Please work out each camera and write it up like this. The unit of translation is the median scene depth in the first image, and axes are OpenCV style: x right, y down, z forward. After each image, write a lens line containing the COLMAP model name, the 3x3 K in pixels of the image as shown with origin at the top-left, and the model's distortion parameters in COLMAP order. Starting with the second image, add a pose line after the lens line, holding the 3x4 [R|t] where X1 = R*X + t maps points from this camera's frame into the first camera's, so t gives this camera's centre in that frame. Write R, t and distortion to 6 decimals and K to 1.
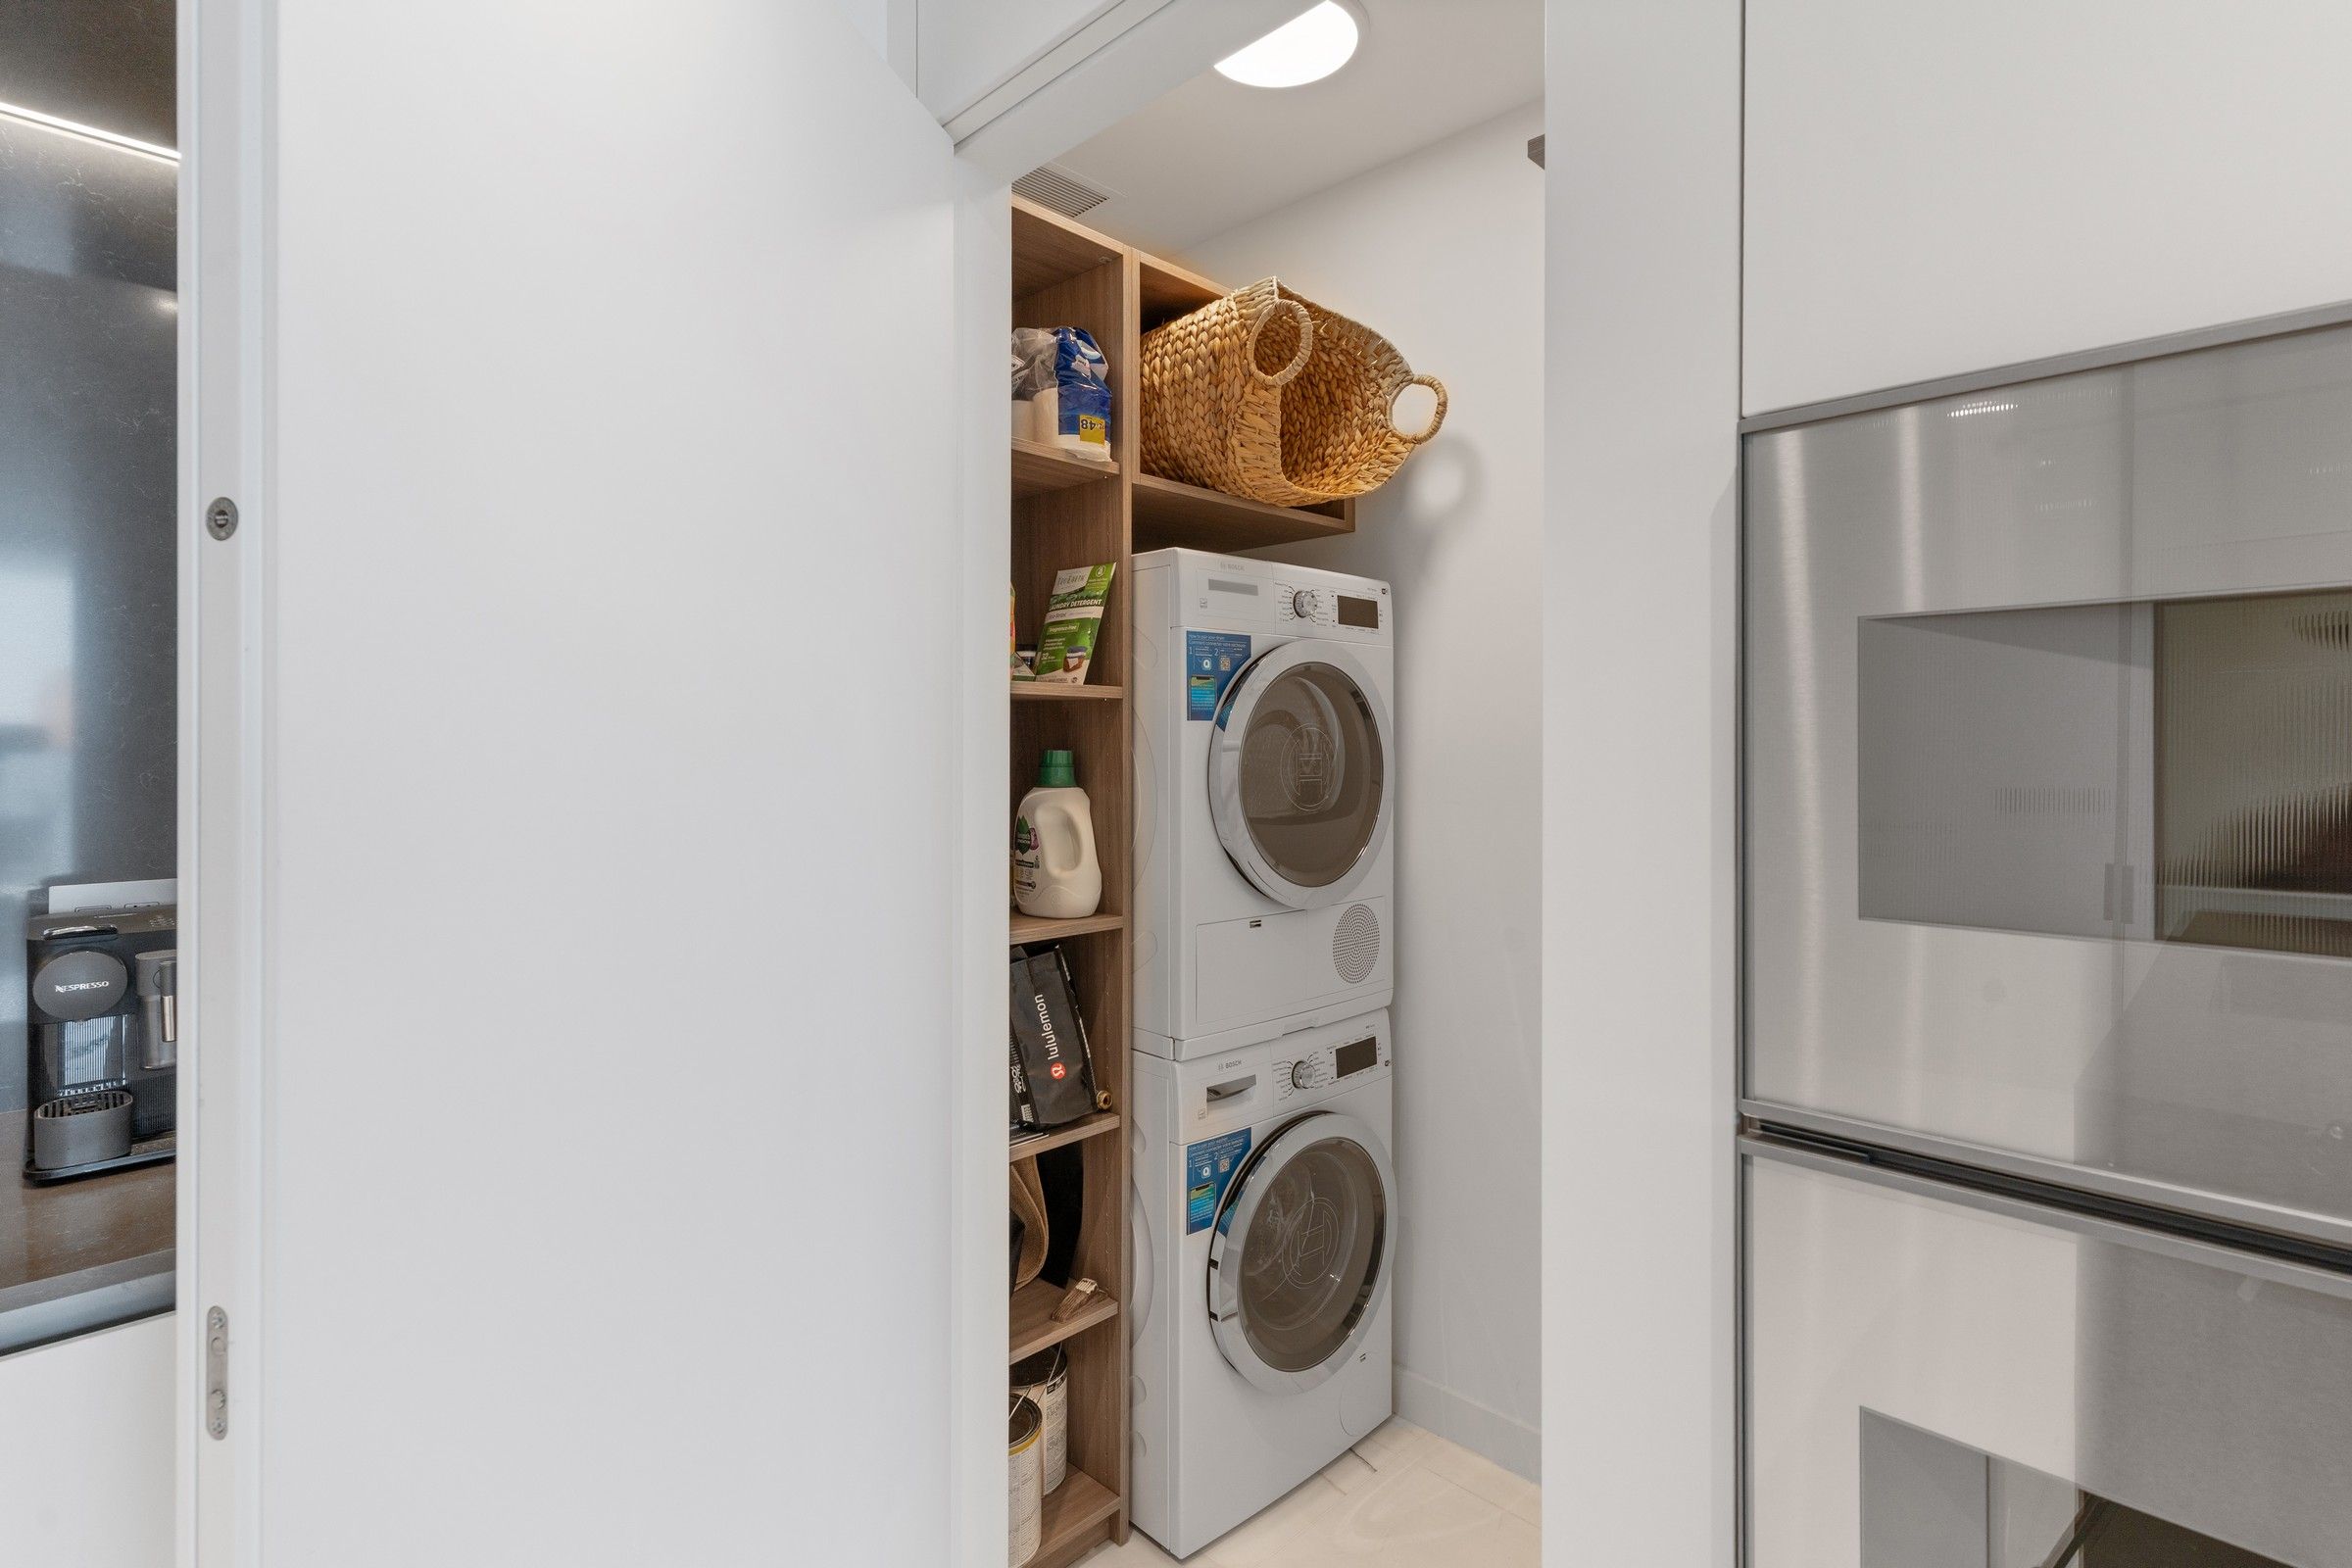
lens RADIAL K [[1120.0, 0, 1173.5], [0, 1120.0, 771.5], [0, 0, 1]] dist [0.009254, 0.000788]
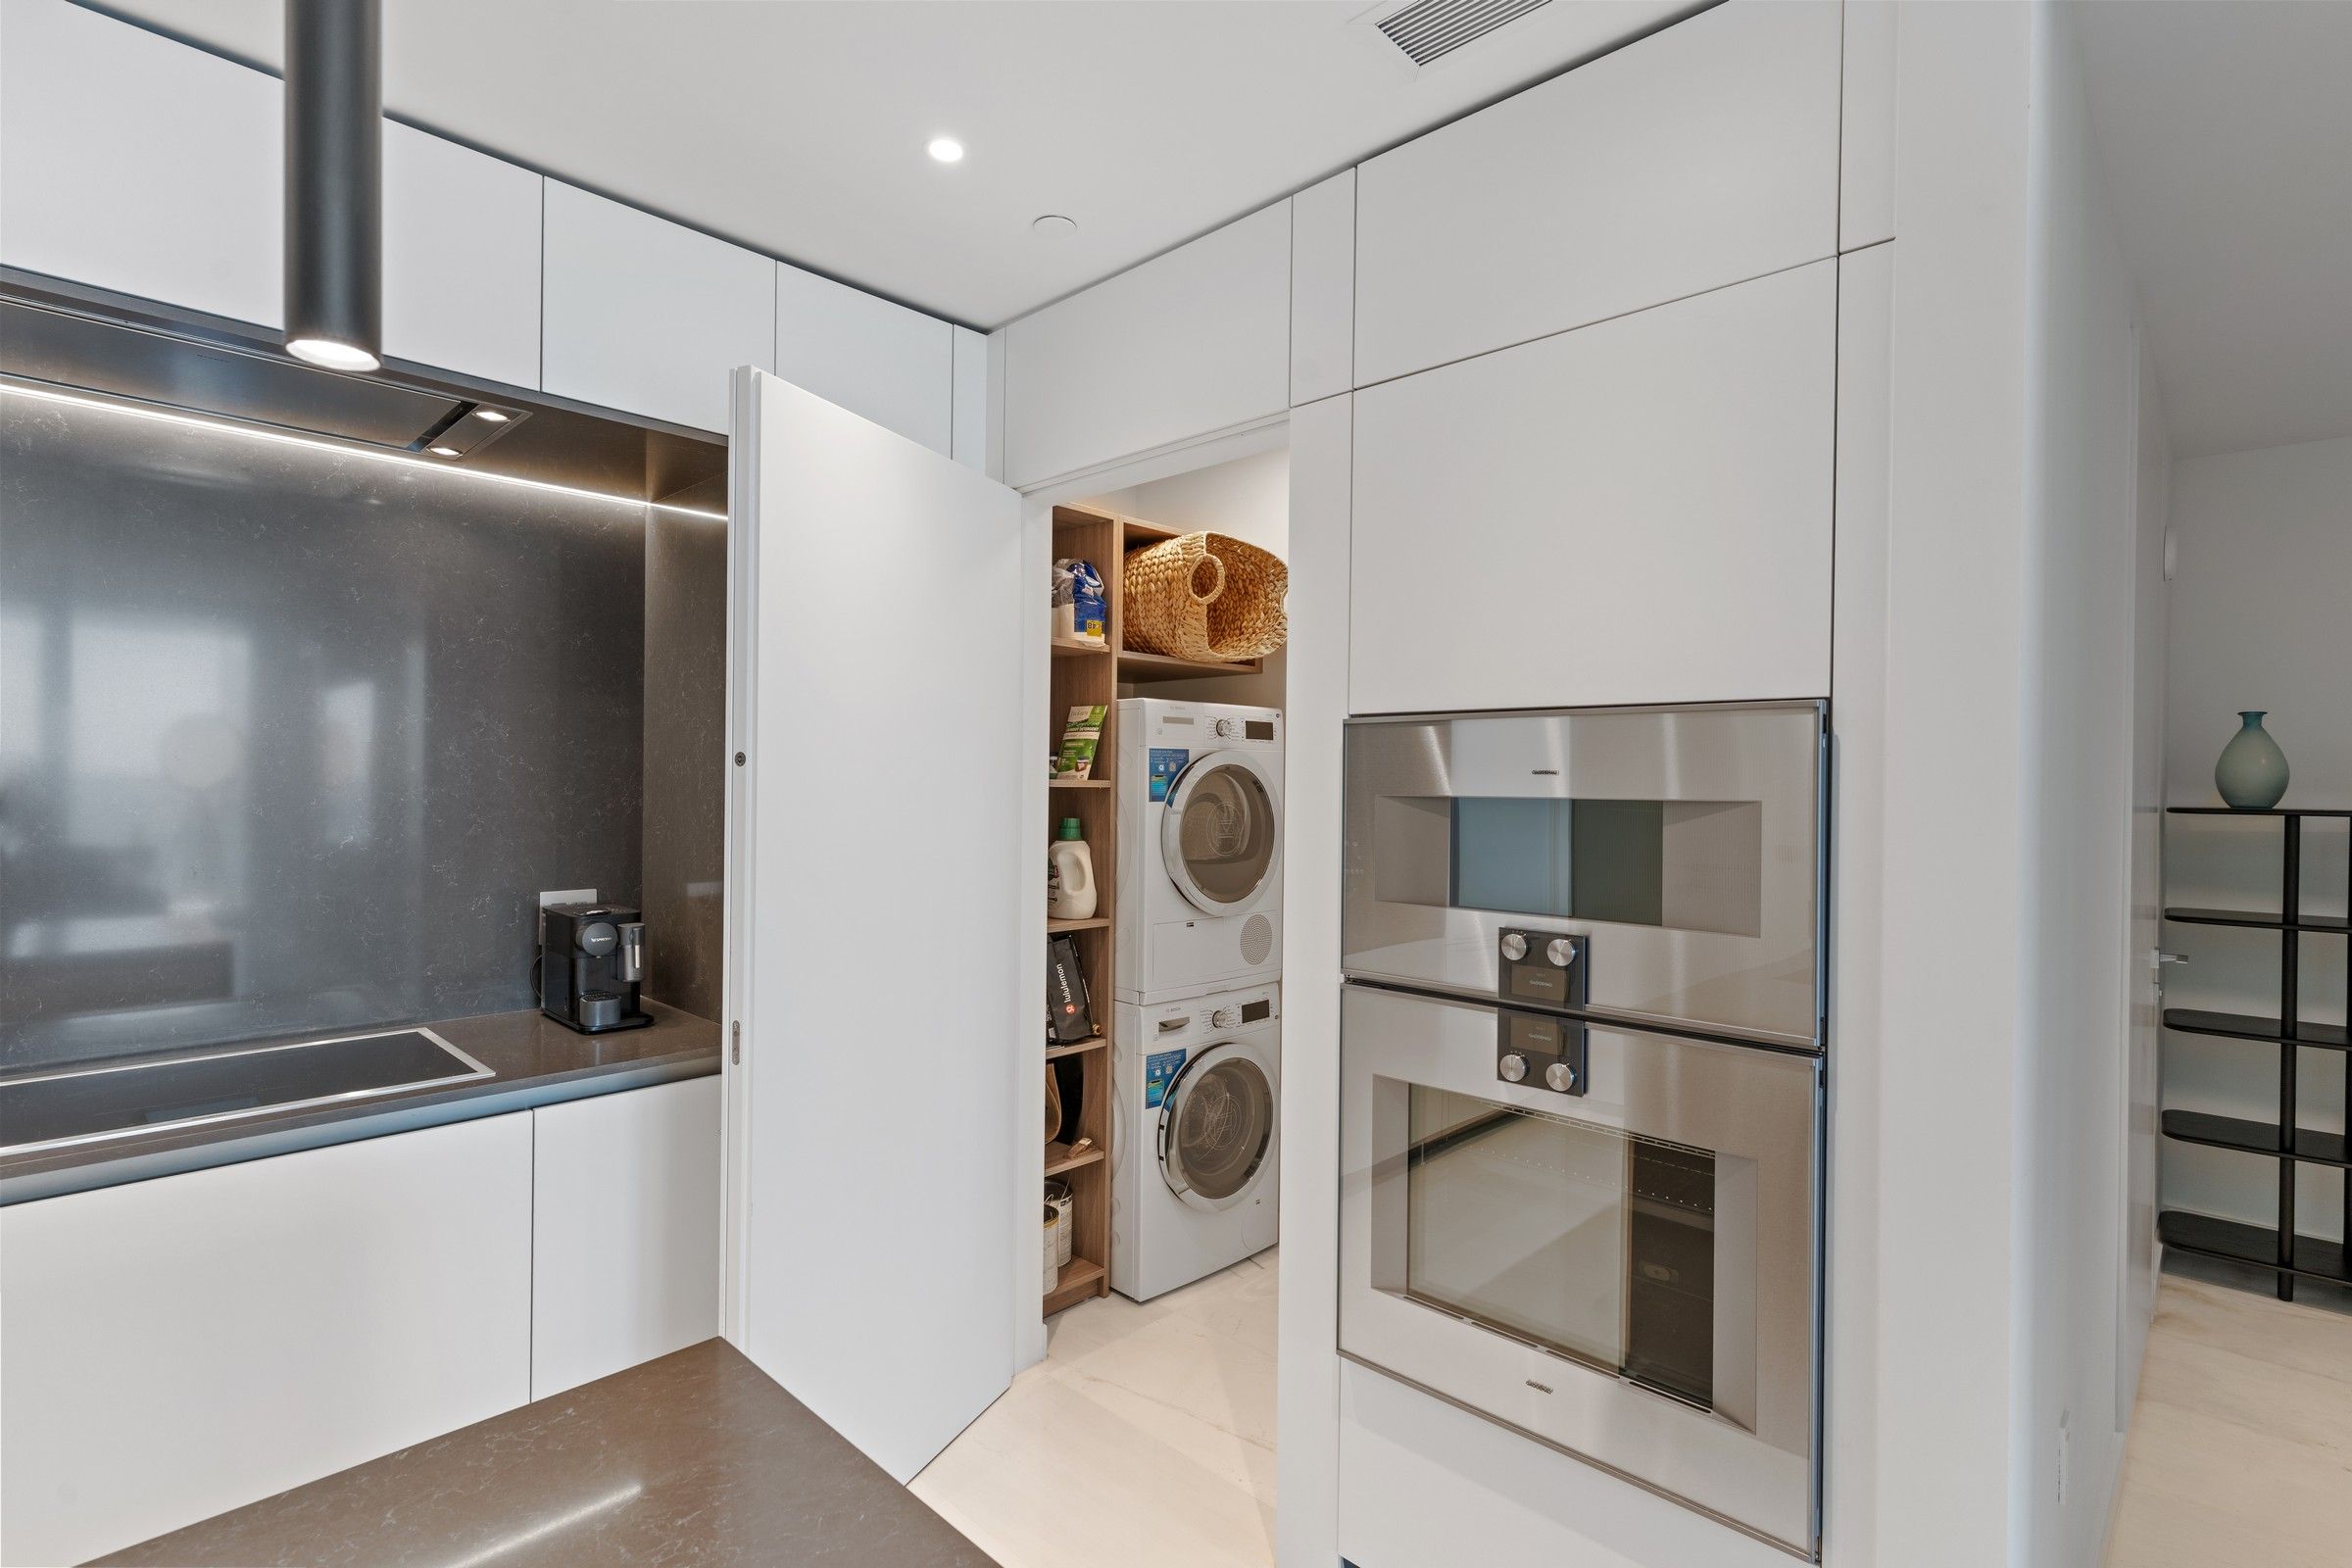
lens RADIAL K [[1120.0, 0, 1172.5], [0, 1120.0, 798.7], [0, 0, 1]] dist [0.009254, 0.000788]
pose [[0.999790, 0.009986, 0.017883, 0.016542], [-0.009837, 0.999917, -0.008368, -0.035410], [-0.017965, 0.008191, 0.999805, -0.655369]]
